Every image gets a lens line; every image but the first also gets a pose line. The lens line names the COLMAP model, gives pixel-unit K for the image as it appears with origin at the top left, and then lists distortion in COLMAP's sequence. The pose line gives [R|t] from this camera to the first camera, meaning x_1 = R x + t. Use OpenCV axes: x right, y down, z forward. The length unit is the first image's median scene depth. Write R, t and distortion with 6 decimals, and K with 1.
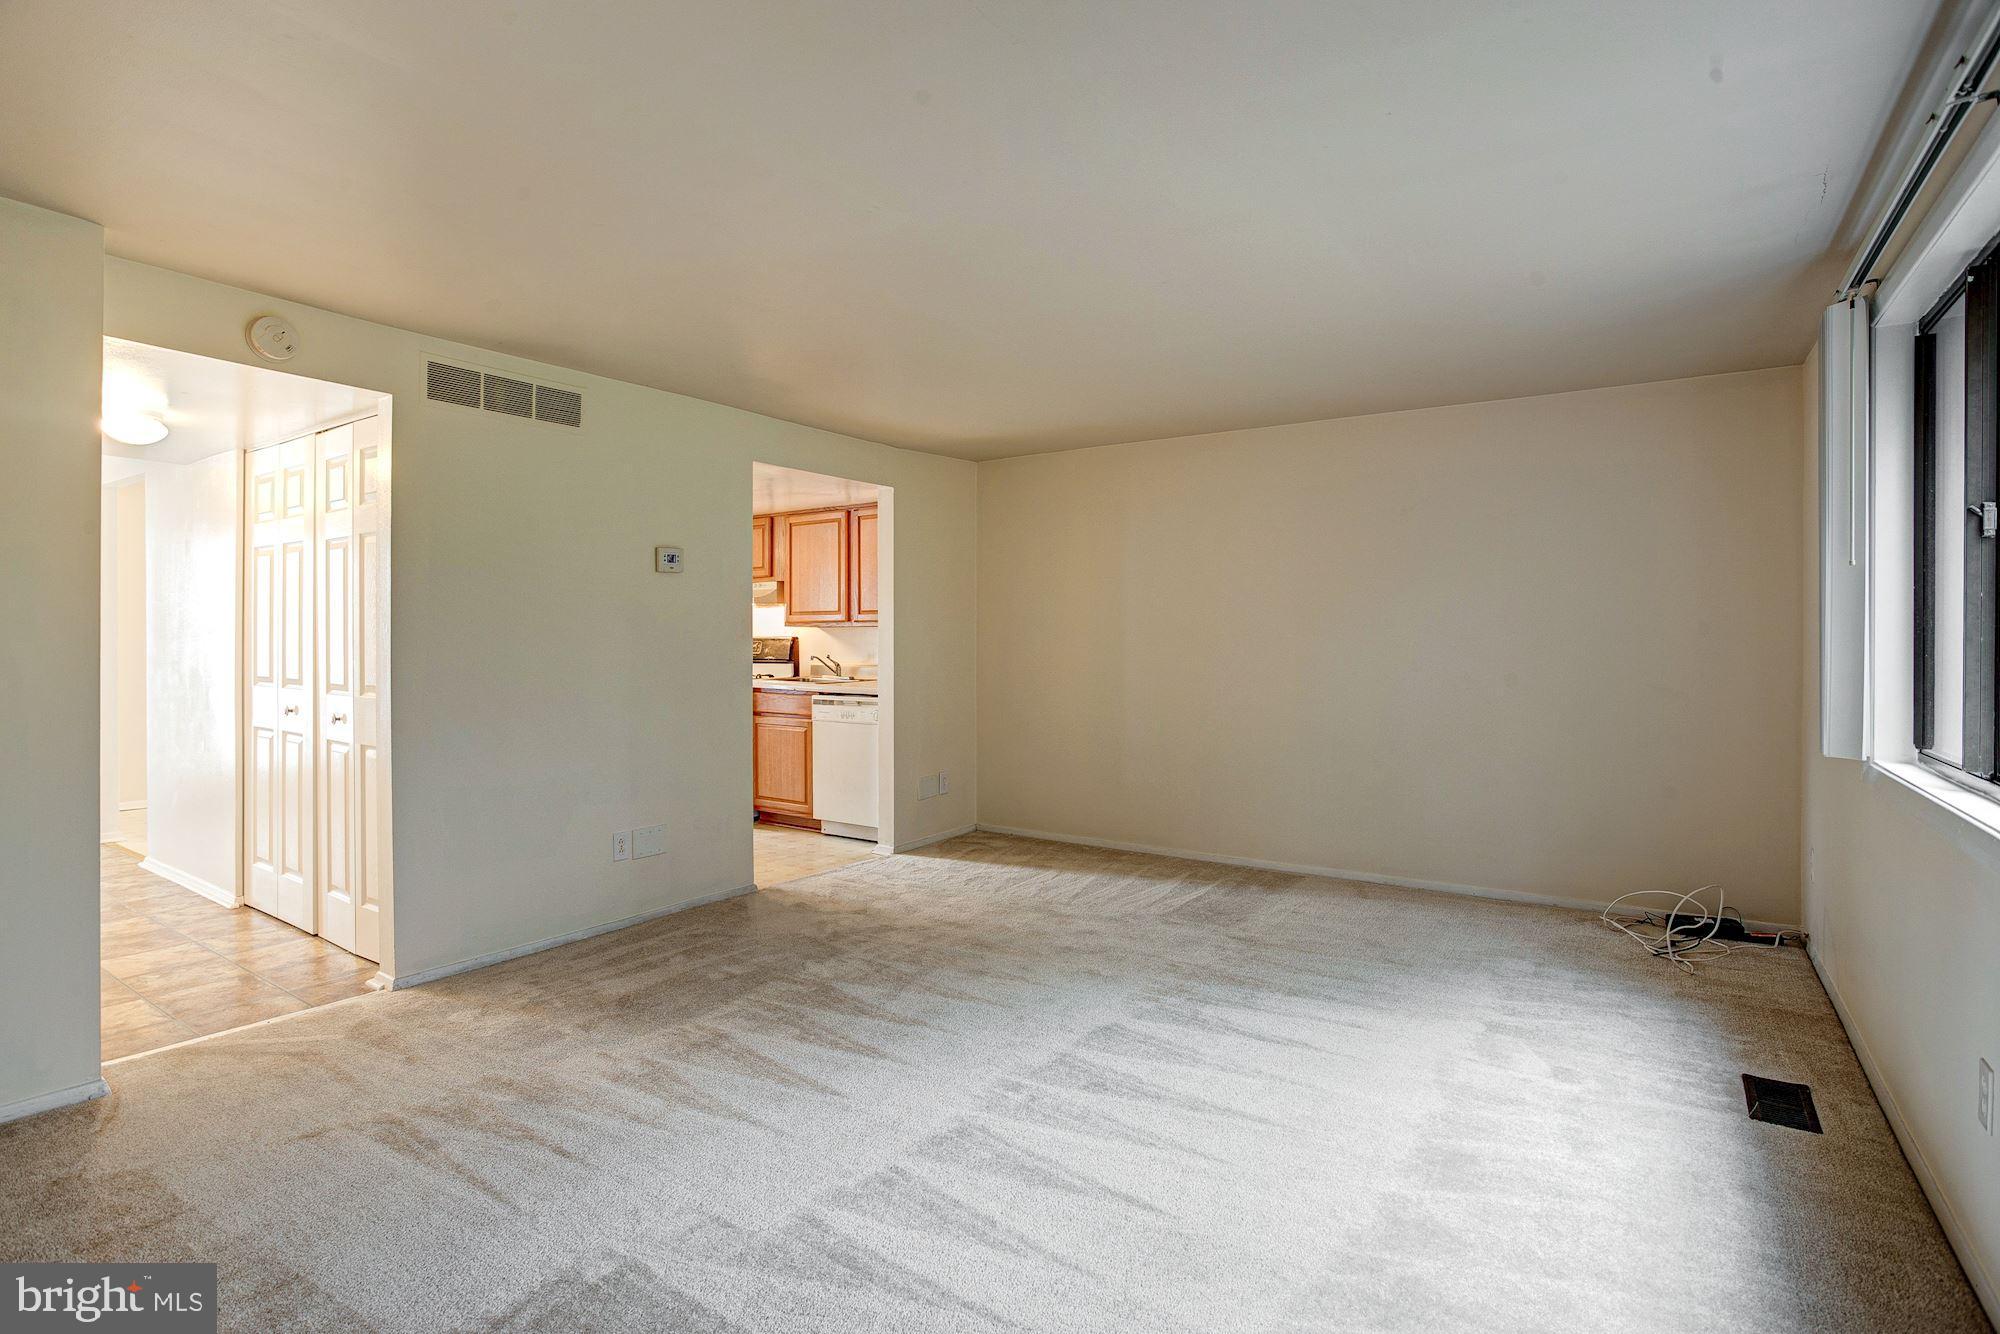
lens RADIAL K [[988.2, 0, 995.2], [0, 988.2, 617.7], [0, 0, 1]] dist [-0.076699, 0.031014]
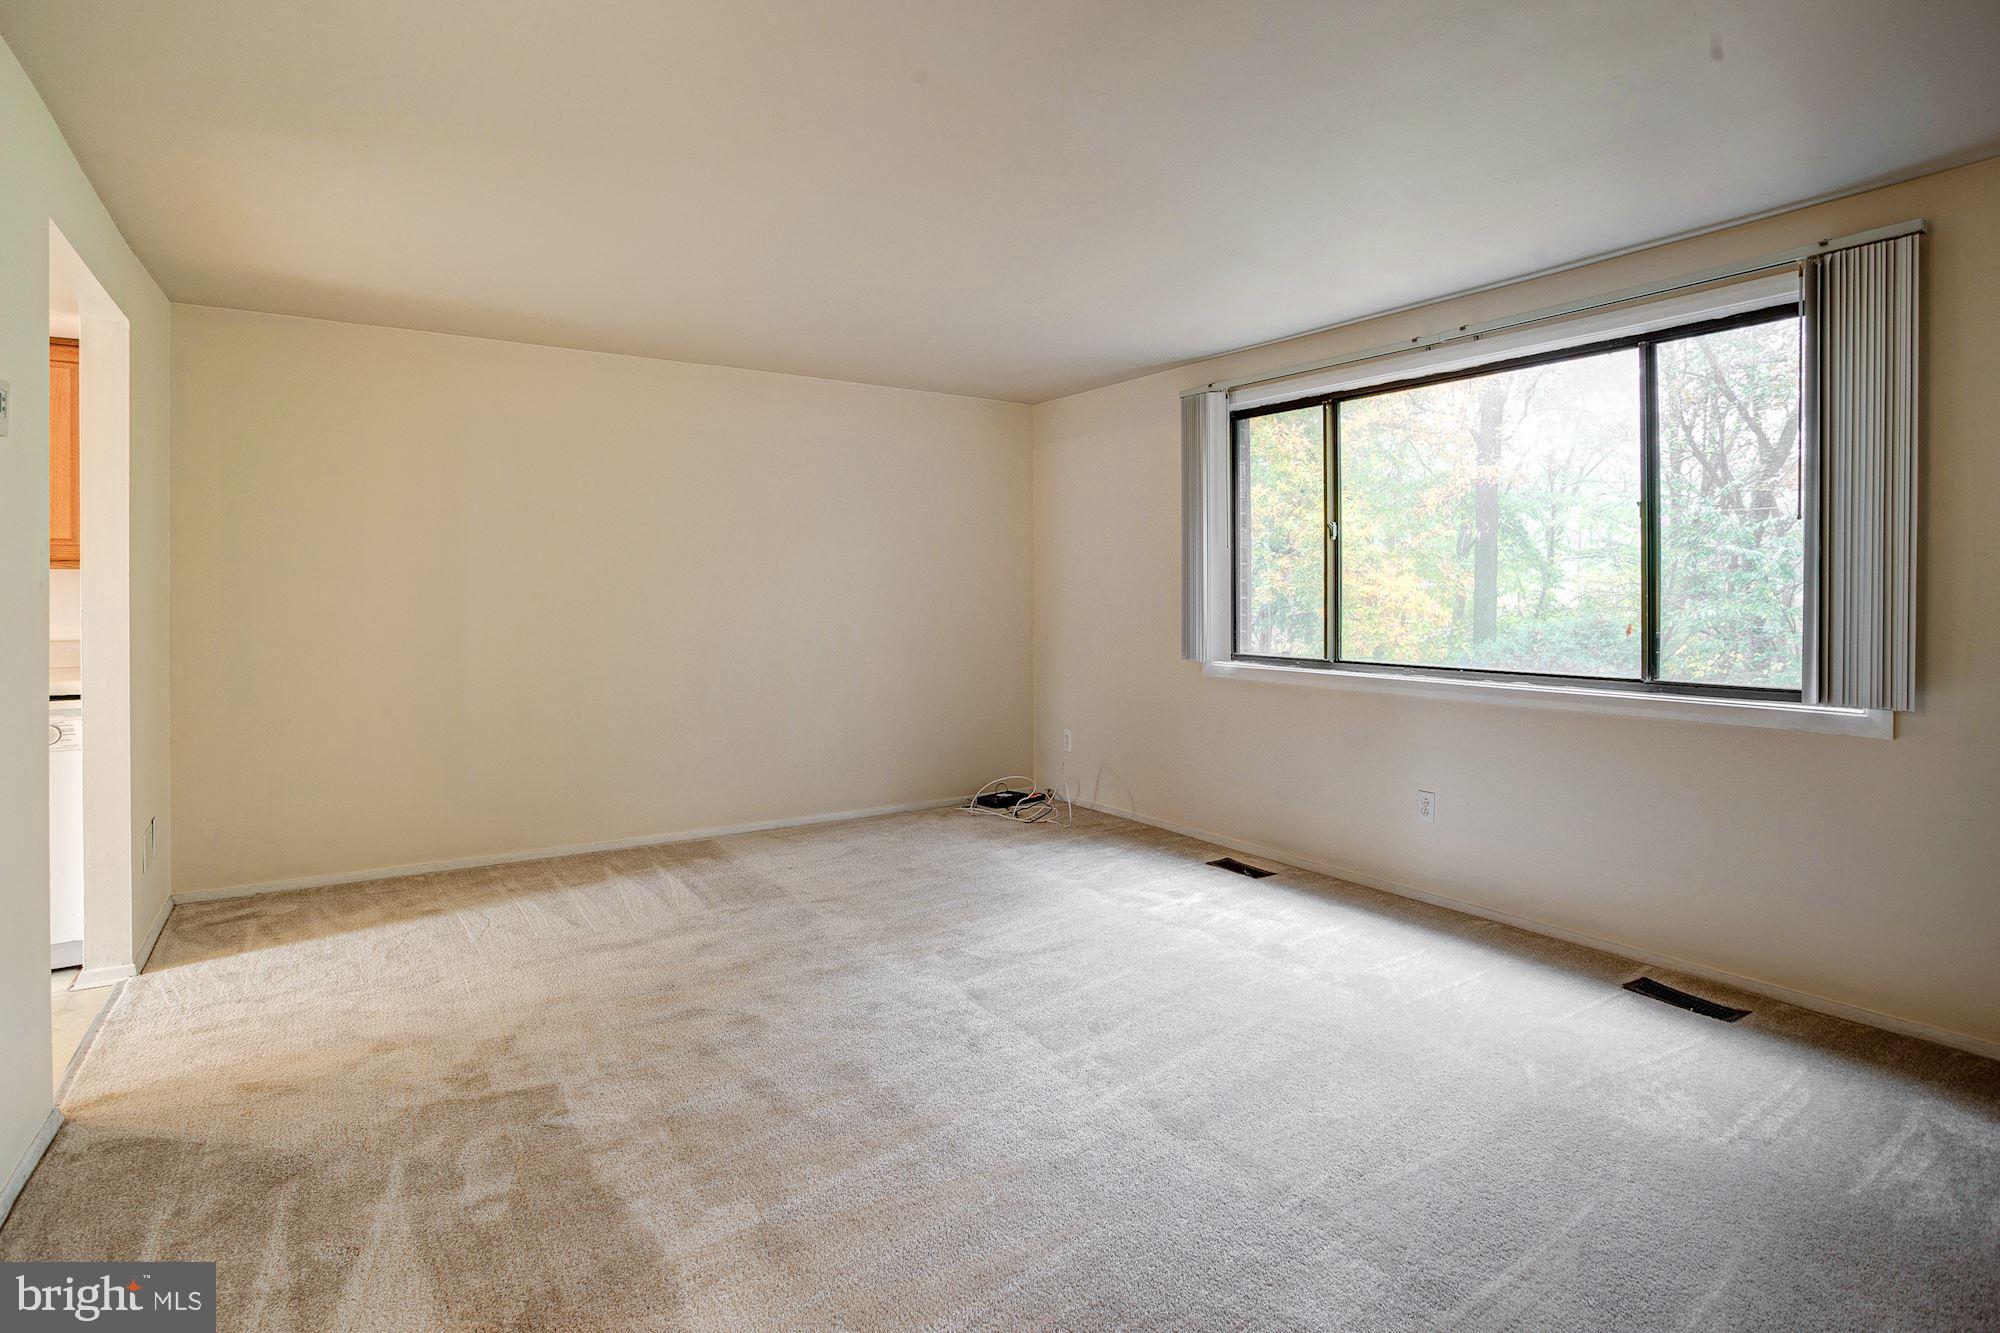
lens RADIAL K [[988.2, 0, 995.2], [0, 988.2, 617.2], [0, 0, 1]] dist [-0.076699, 0.031014]
pose [[0.388430, -0.027306, 0.921074, -0.614138], [-0.010891, 0.999355, 0.034220, 0.012175], [-0.921414, -0.023323, 0.387882, 0.503193]]
